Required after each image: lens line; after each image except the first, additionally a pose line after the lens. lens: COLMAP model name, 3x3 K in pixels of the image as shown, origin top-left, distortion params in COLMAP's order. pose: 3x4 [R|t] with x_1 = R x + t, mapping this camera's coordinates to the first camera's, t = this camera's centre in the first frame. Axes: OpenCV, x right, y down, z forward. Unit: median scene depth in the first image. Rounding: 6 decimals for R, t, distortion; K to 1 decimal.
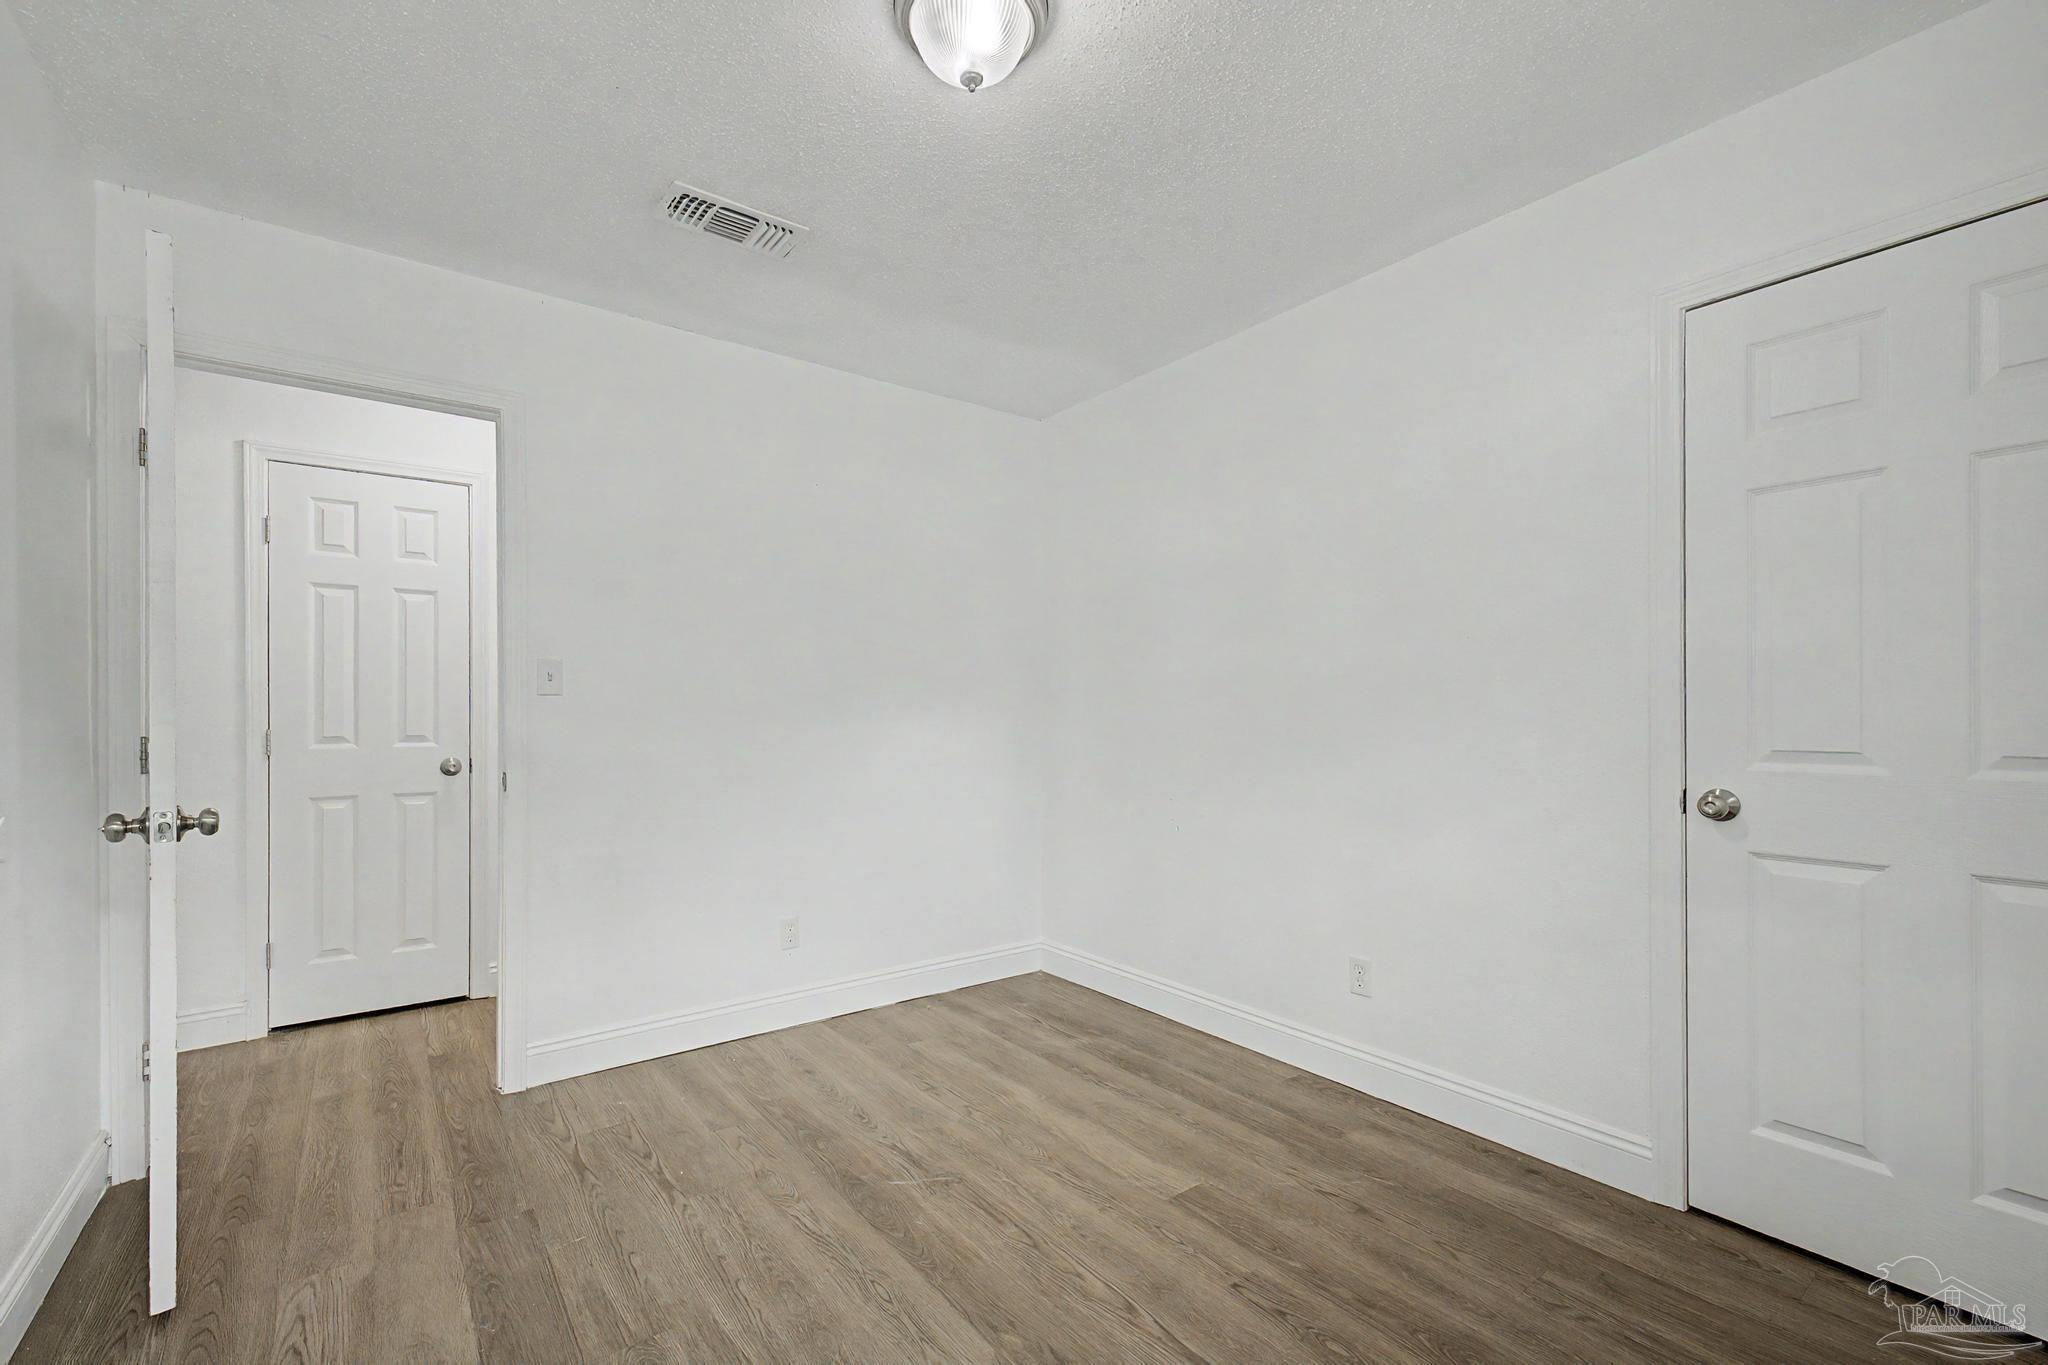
lens RADIAL K [[874.5, 0, 1013.0], [0, 874.5, 691.7], [0, 0, 1]] dist [0.003345, 0.000078]
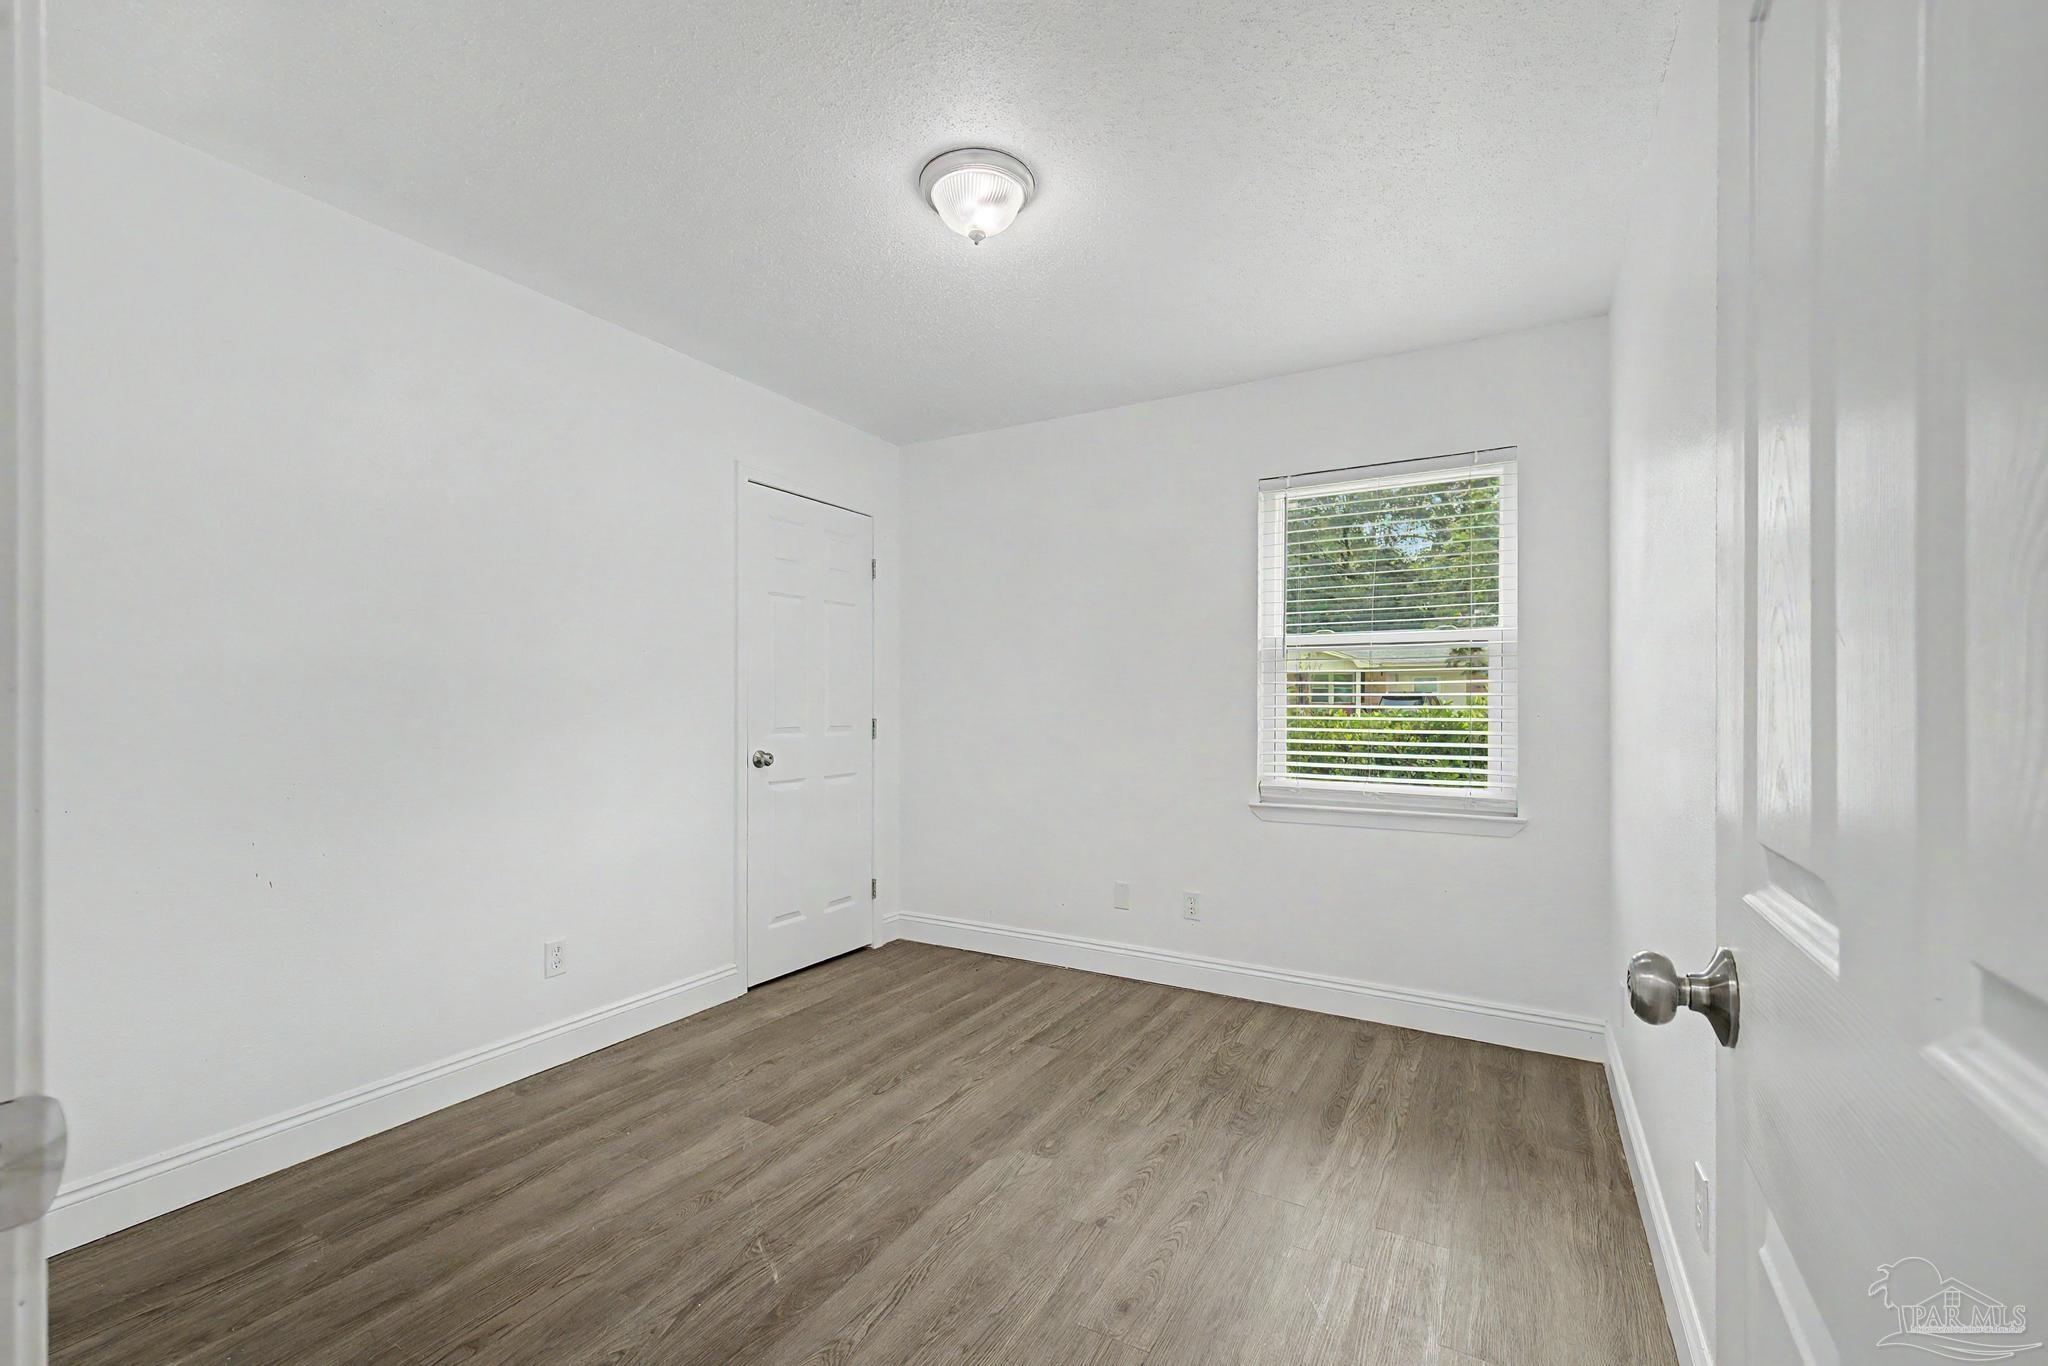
lens RADIAL K [[874.5, 0, 1020.9], [0, 874.5, 693.1], [0, 0, 1]] dist [0.003345, 0.000078]
pose [[-0.396225, 0.002950, 0.918149, -0.907904], [-0.025265, 0.999581, -0.014115, 0.003864], [-0.917806, -0.028789, -0.395984, 1.027088]]
